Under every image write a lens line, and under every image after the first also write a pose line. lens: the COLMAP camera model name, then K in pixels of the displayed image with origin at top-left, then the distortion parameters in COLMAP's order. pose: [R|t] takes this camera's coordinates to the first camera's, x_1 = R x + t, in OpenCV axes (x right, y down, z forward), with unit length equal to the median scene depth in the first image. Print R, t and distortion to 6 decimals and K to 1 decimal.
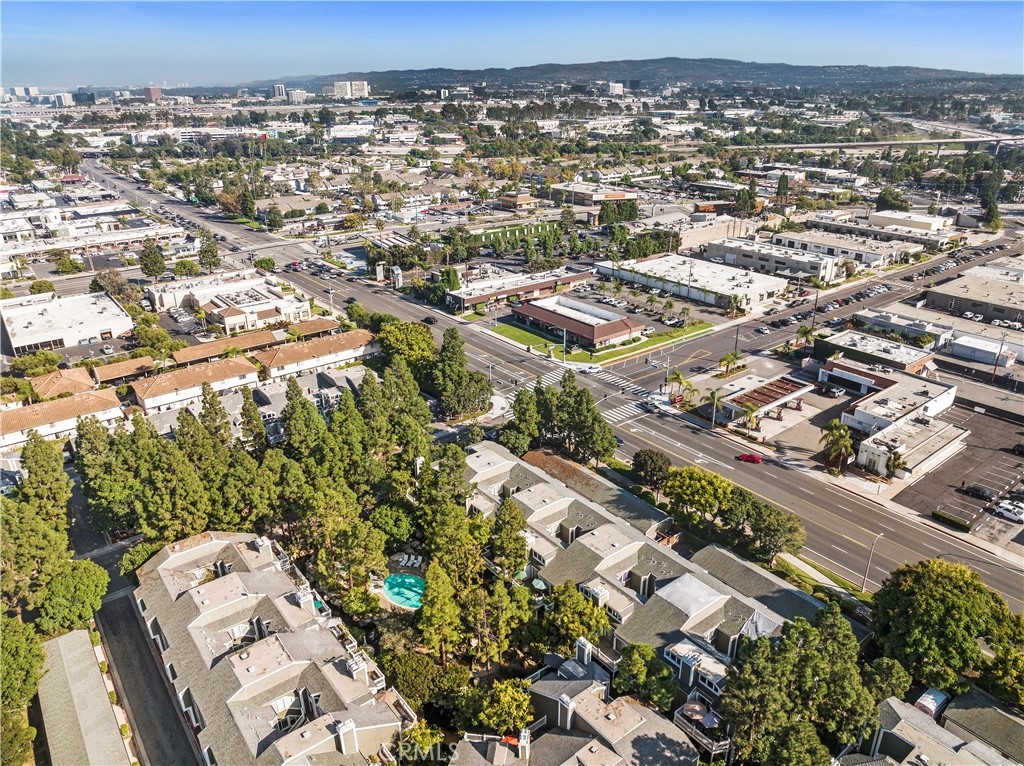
lens RADIAL K [[712.3, 0, 512.0], [0, 712.3, 383.0], [0, 0, 1]] dist [-0.046003, 0.001217]
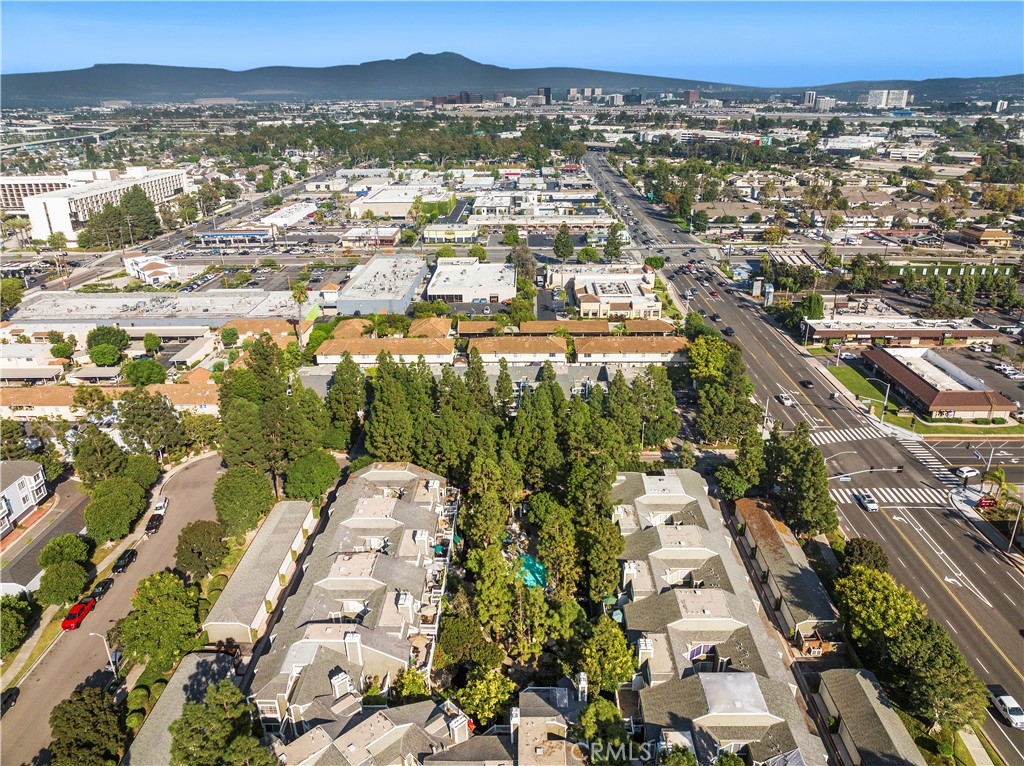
lens RADIAL K [[712.3, 0, 512.0], [0, 712.3, 383.0], [0, 0, 1]] dist [-0.046003, 0.001217]
pose [[0.776862, 0.238495, -0.582756, 0.167175], [-0.242465, 0.967432, 0.072700, -0.022946], [0.581116, 0.084820, 0.809389, 0.045803]]
